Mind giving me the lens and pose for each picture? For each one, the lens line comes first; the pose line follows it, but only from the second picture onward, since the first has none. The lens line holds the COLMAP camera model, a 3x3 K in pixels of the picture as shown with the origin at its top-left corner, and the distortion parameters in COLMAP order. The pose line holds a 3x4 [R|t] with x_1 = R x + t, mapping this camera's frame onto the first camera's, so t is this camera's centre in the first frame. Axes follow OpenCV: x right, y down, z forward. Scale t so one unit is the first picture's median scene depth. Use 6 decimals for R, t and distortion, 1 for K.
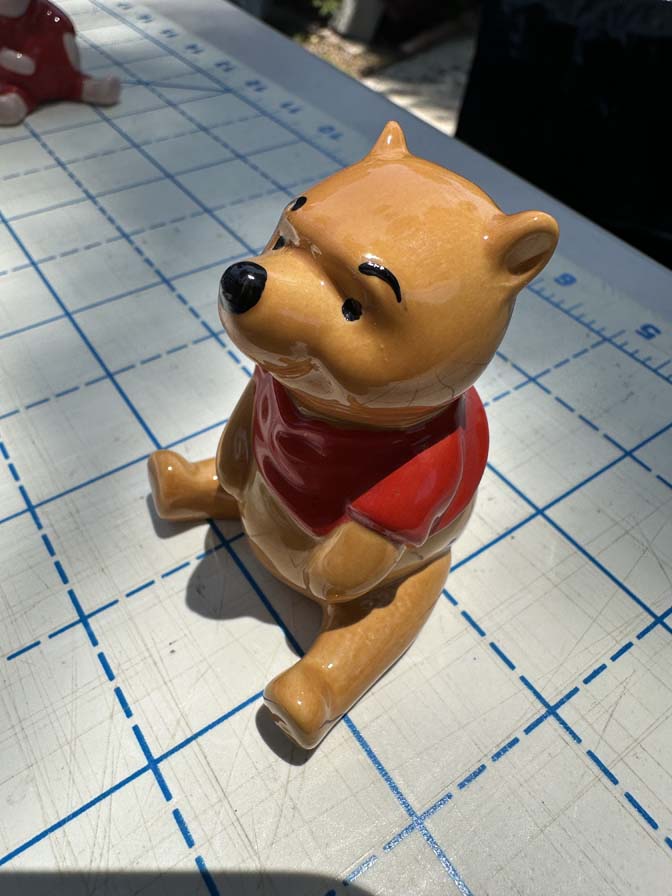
lens RADIAL K [[650.1, 0, 283.5], [0, 650.1, 447.4], [0, 0, 1]] dist [-0.004729, -0.001183]
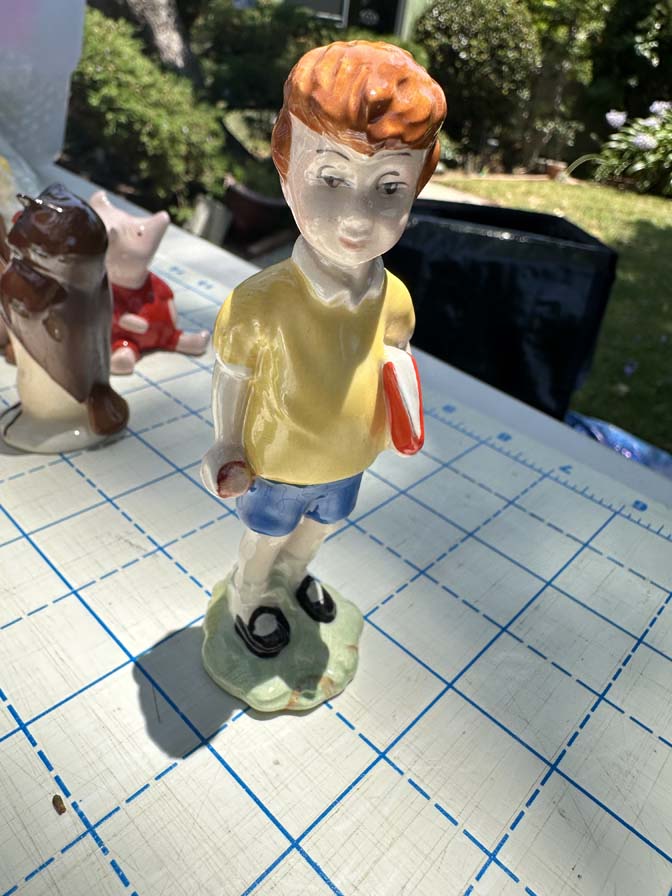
lens RADIAL K [[650.1, 0, 283.5], [0, 650.1, 447.4], [0, 0, 1]] dist [-0.004729, -0.001183]
pose [[0.977866, -0.023584, 0.207900, -0.625666], [0.074860, 0.967289, -0.242379, -0.131780], [-0.195383, 0.252578, 0.947644, -0.136765]]
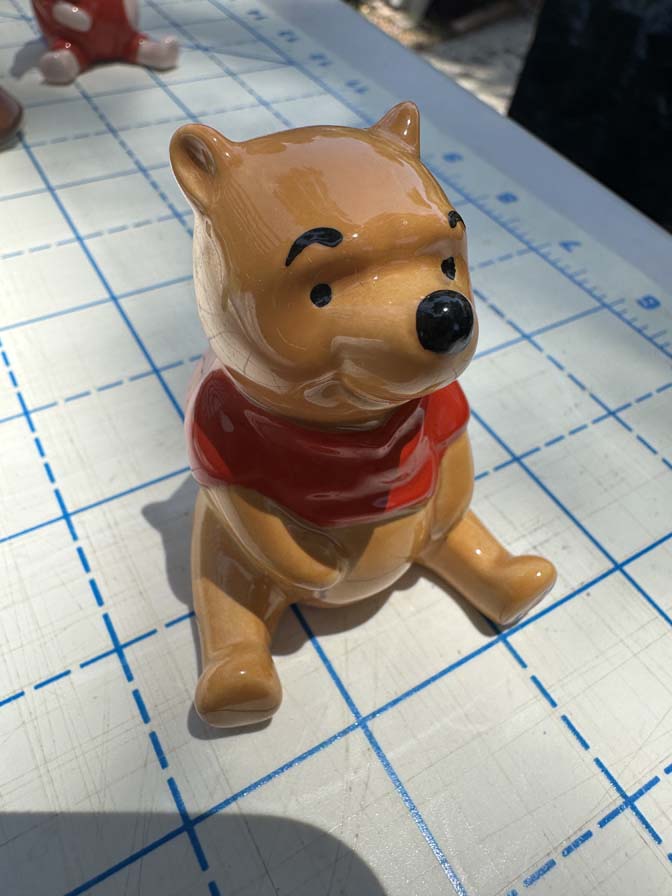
lens RADIAL K [[650.1, 0, 283.5], [0, 650.1, 447.4], [0, 0, 1]] dist [-0.004729, -0.001183]
pose [[0.996261, 0.084890, -0.016050, -0.061299], [-0.084242, 0.995741, 0.037463, -0.051989], [0.019161, -0.035971, 0.999169, 0.071195]]
